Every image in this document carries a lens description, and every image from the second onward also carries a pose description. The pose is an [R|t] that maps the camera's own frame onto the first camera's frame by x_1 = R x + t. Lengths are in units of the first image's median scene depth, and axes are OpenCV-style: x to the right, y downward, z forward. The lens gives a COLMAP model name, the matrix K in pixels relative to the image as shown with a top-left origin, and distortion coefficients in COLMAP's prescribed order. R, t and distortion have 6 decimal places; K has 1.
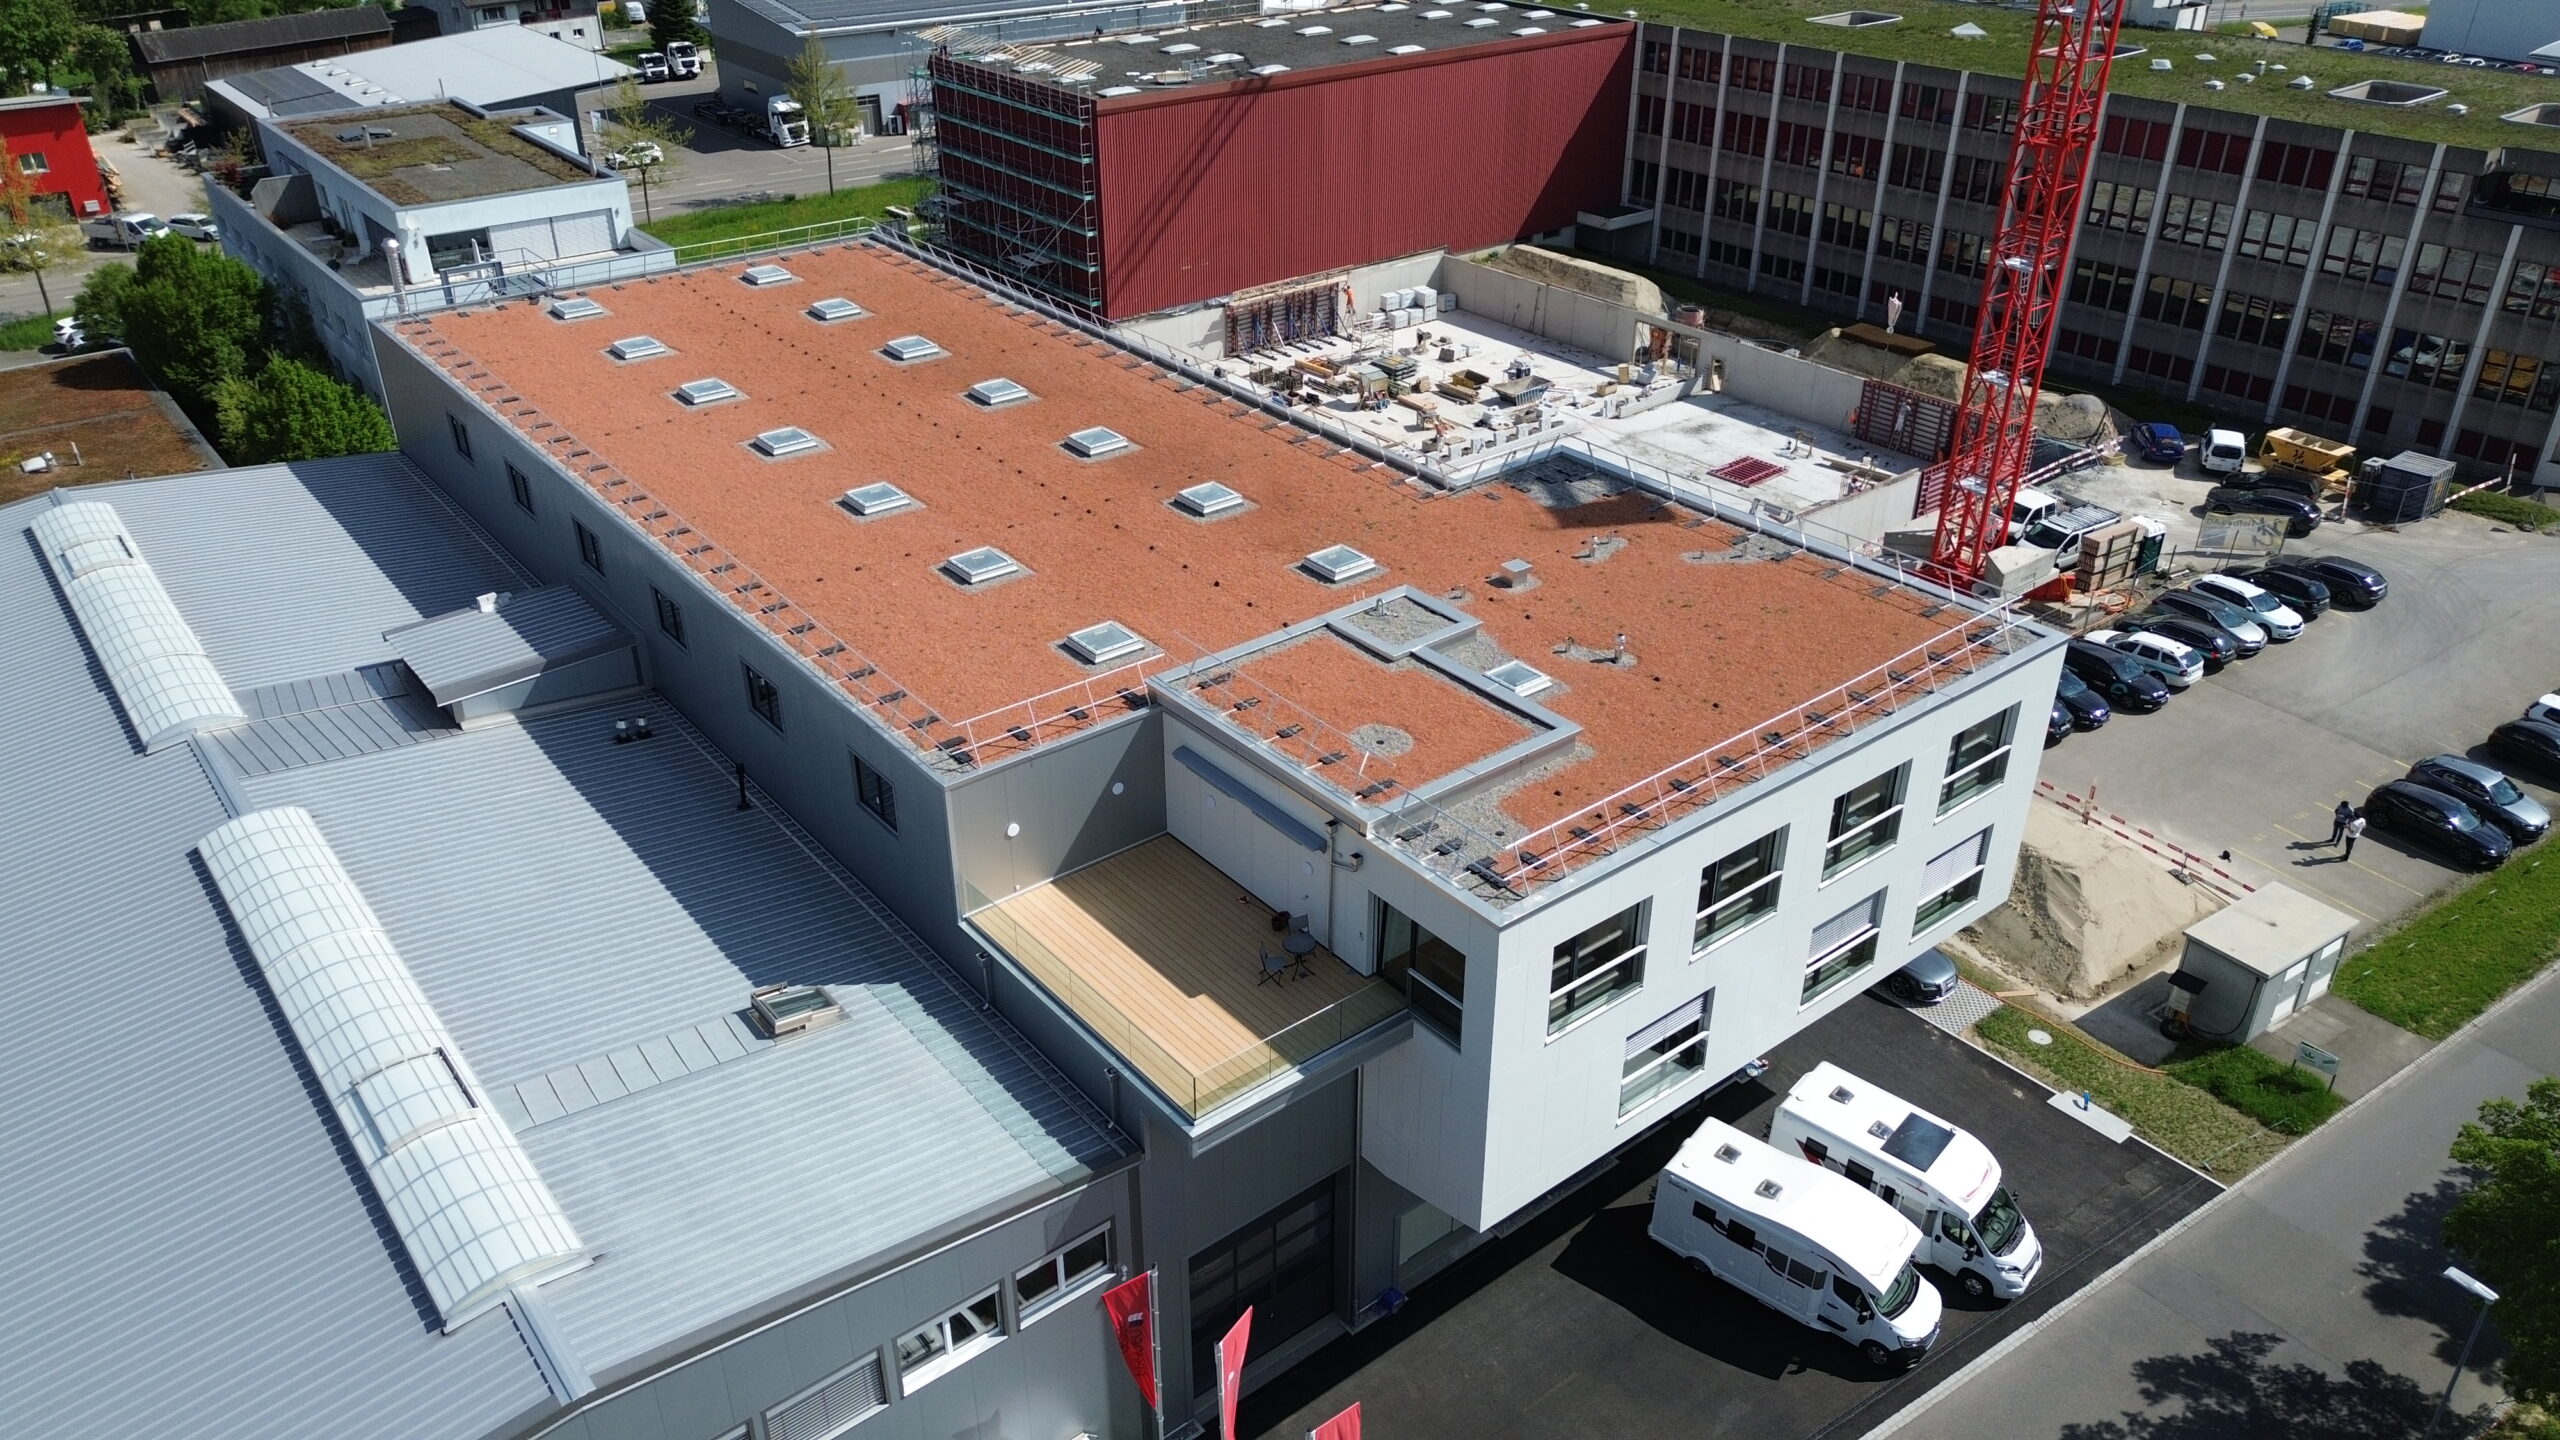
lens RADIAL K [[1810.7, 0, 1290.6], [0, 1810.7, 719.9], [0, 0, 1]] dist [0.071255, -0.066421]
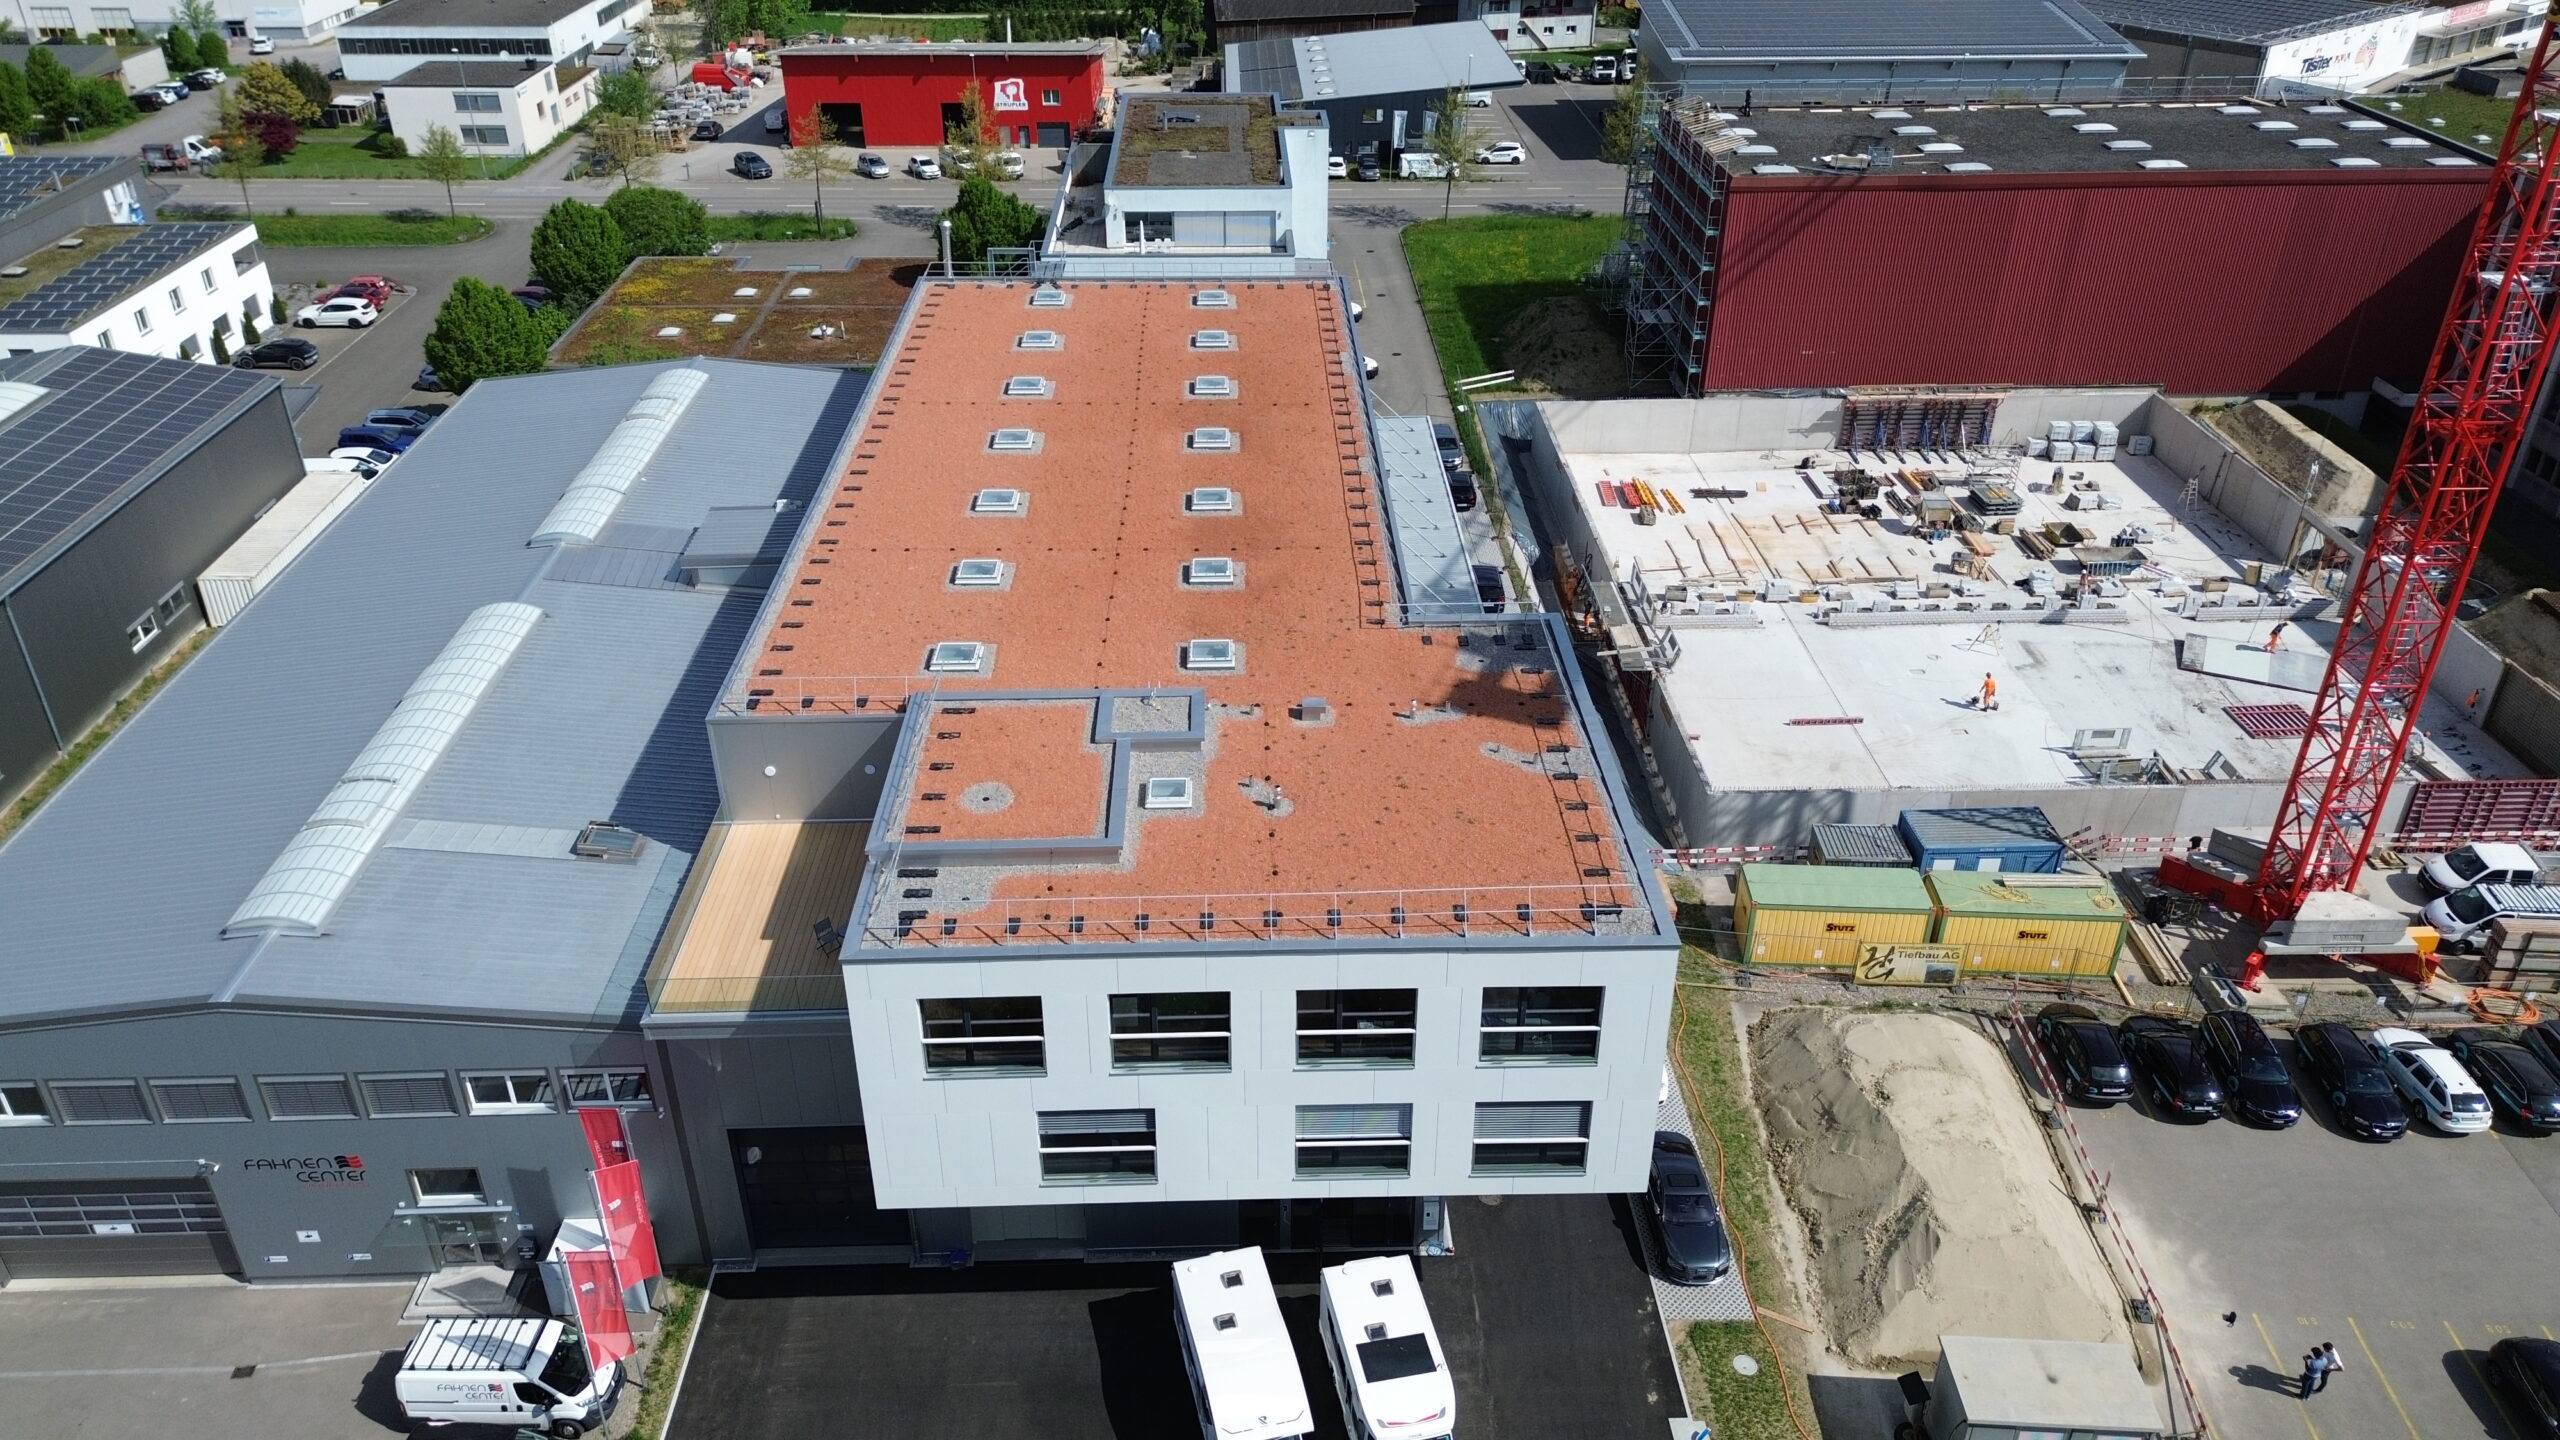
lens RADIAL K [[1810.7, 0, 1290.6], [0, 1810.7, 719.9], [0, 0, 1]] dist [0.071255, -0.066421]
pose [[0.800327, 0.305337, -0.515989, 0.285889], [-0.297422, 0.949440, 0.100514, -0.076305], [0.520592, 0.073022, 0.850677, 0.033127]]
